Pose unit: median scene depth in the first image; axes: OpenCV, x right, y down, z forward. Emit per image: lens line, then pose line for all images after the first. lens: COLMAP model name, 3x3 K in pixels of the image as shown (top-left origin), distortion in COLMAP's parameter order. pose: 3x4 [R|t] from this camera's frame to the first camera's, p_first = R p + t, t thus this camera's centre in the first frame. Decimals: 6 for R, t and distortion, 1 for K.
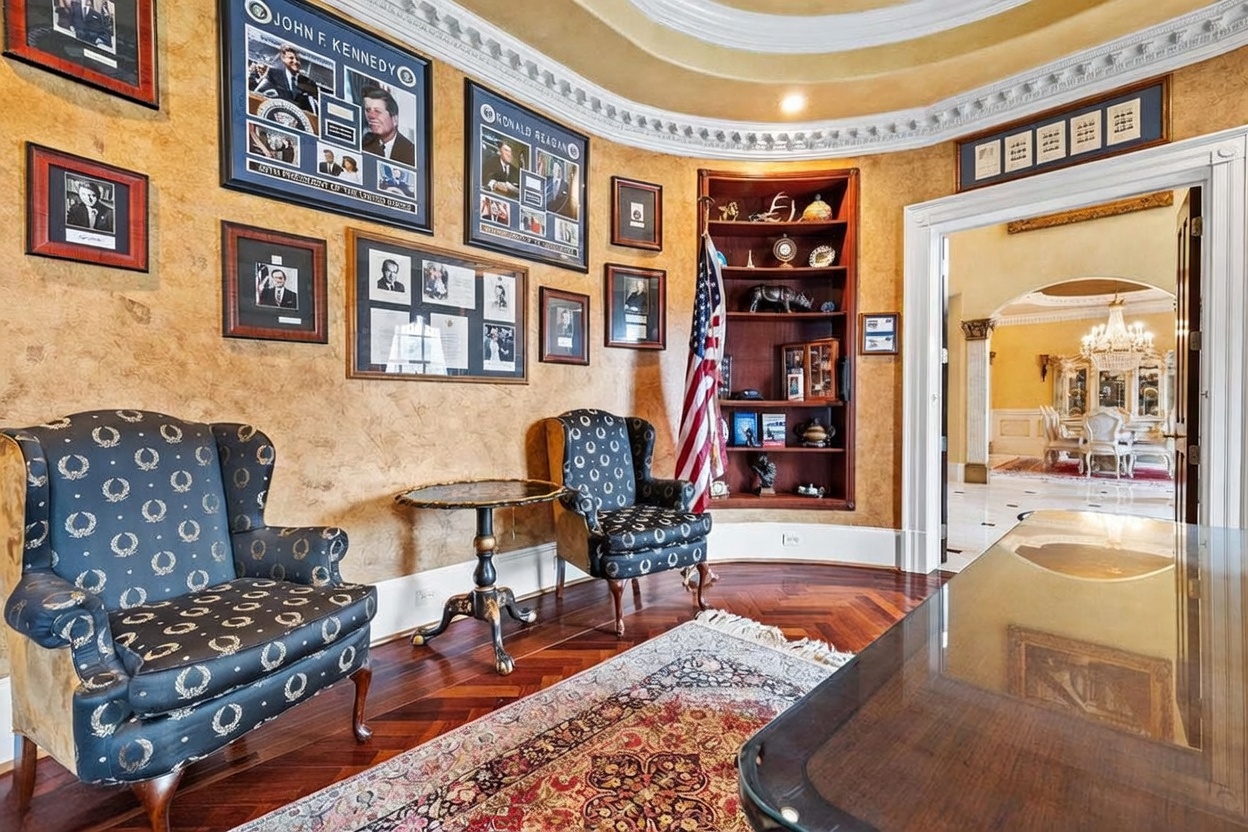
lens RADIAL K [[524.6, 0, 618.3], [0, 524.6, 414.5], [0, 0, 1]] dist [-0.004062, 0.000451]
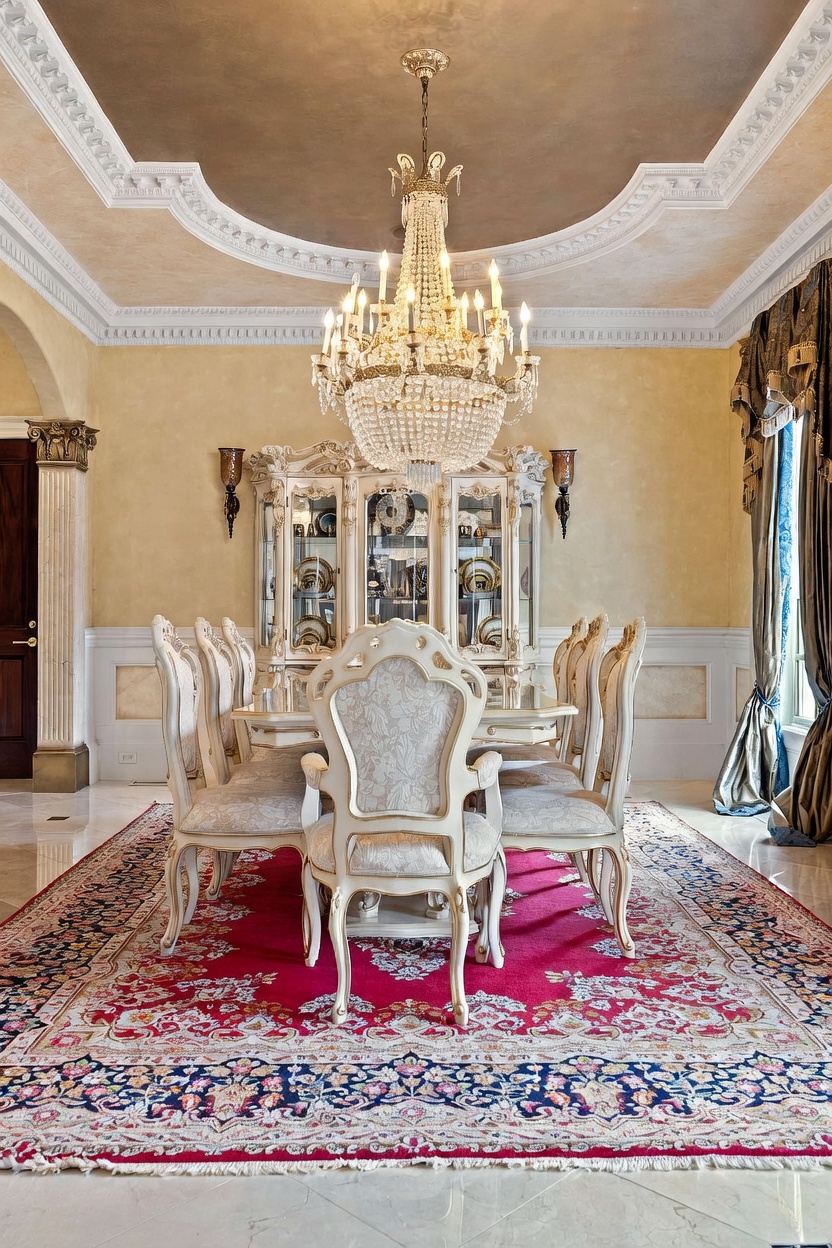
lens RADIAL K [[769.5, 0, 412.9], [0, 769.5, 623.2], [0, 0, 1]] dist [-0.006302, 0.001918]
pose [[0.681702, -0.002099, 0.731627, 1.591634], [0.012357, 0.999886, -0.008645, -0.023533], [-0.731526, 0.014934, 0.681650, 1.765904]]
